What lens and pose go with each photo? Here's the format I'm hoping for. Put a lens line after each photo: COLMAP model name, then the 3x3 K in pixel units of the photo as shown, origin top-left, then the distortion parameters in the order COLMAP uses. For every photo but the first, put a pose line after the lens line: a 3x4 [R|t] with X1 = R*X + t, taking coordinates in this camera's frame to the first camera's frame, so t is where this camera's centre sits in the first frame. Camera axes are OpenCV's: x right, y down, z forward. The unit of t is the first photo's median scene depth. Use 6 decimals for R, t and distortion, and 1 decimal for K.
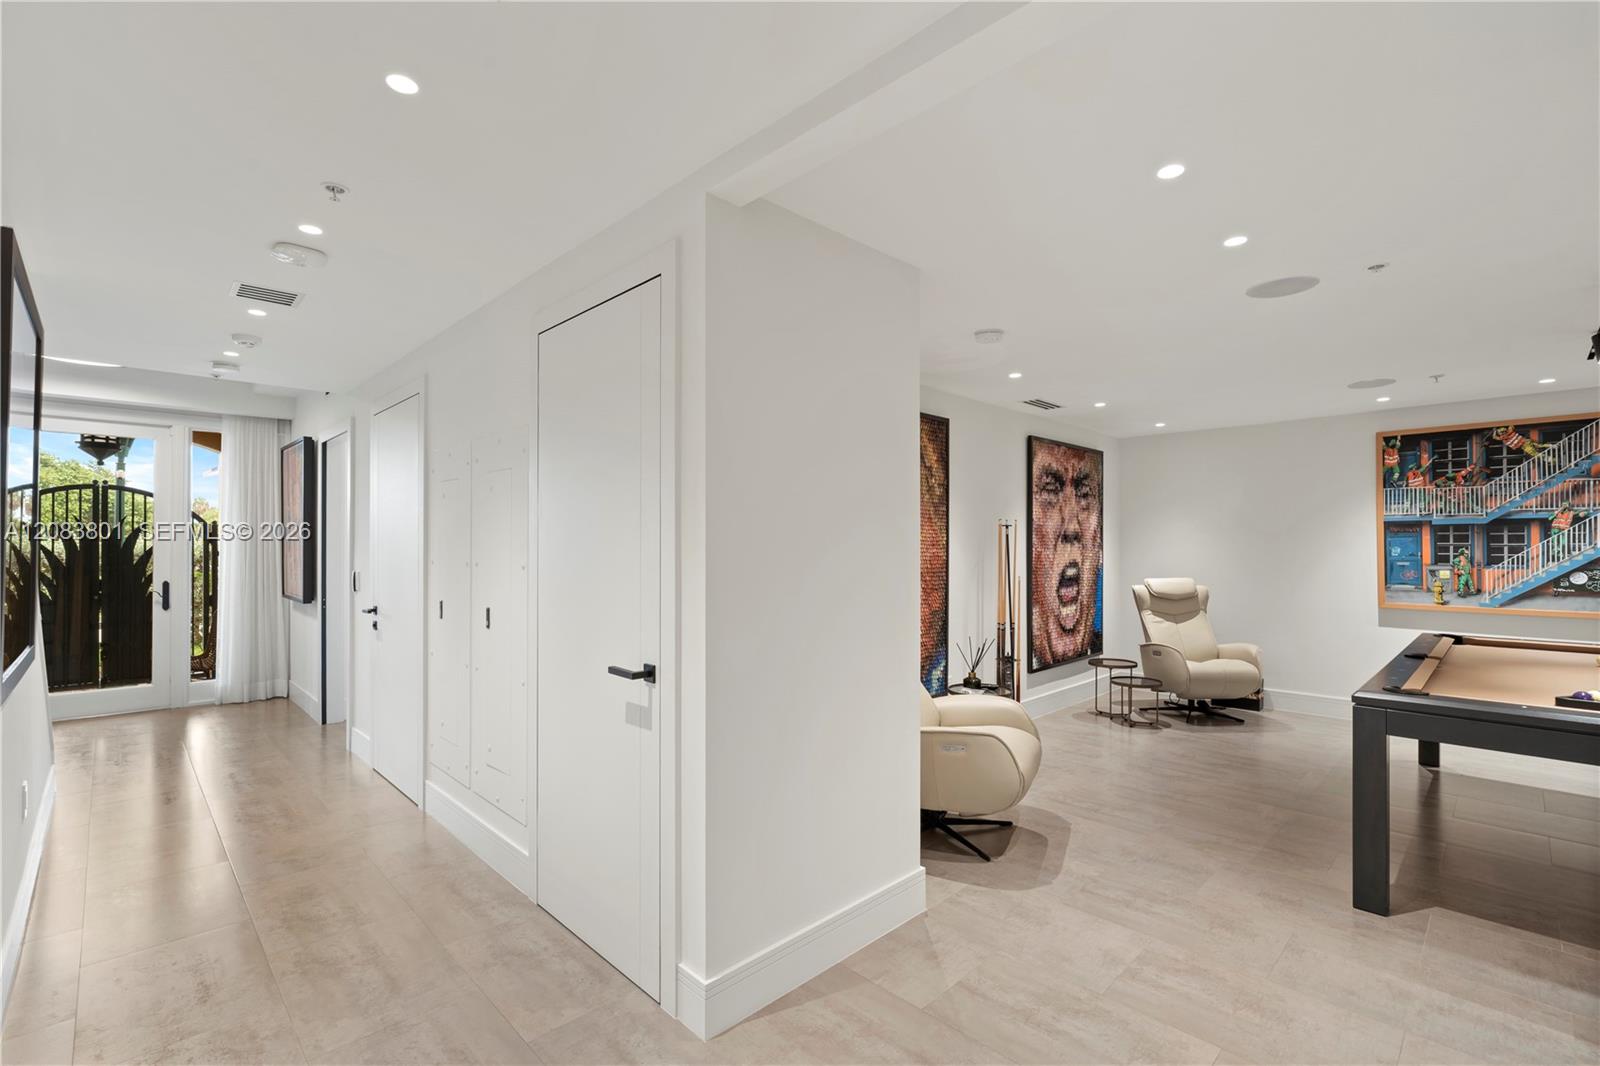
lens RADIAL K [[713.0, 0, 794.9], [0, 713.0, 541.1], [0, 0, 1]] dist [-0.012493, -0.000081]
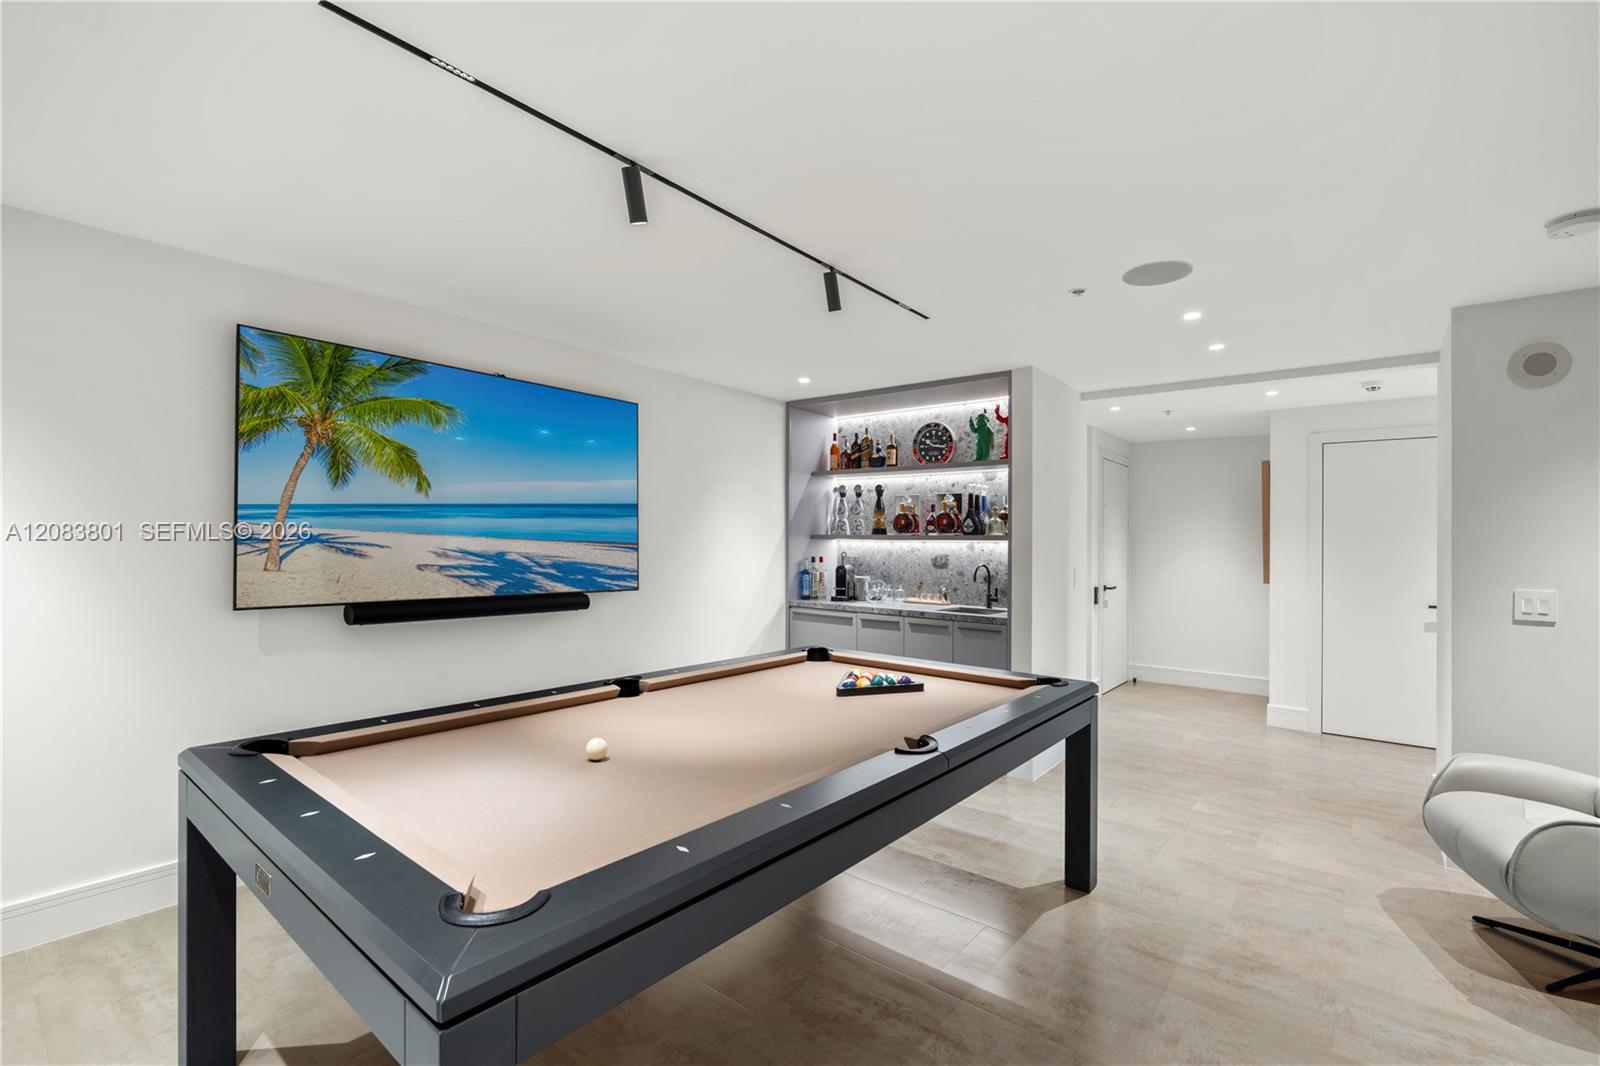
lens RADIAL K [[713.0, 0, 801.0], [0, 713.0, 536.9], [0, 0, 1]] dist [-0.012493, -0.000081]
pose [[-0.993083, -0.011294, -0.116868, 1.158147], [-0.009570, 0.999837, -0.015299, 0.008112], [0.117021, -0.014075, -0.993030, 1.713373]]
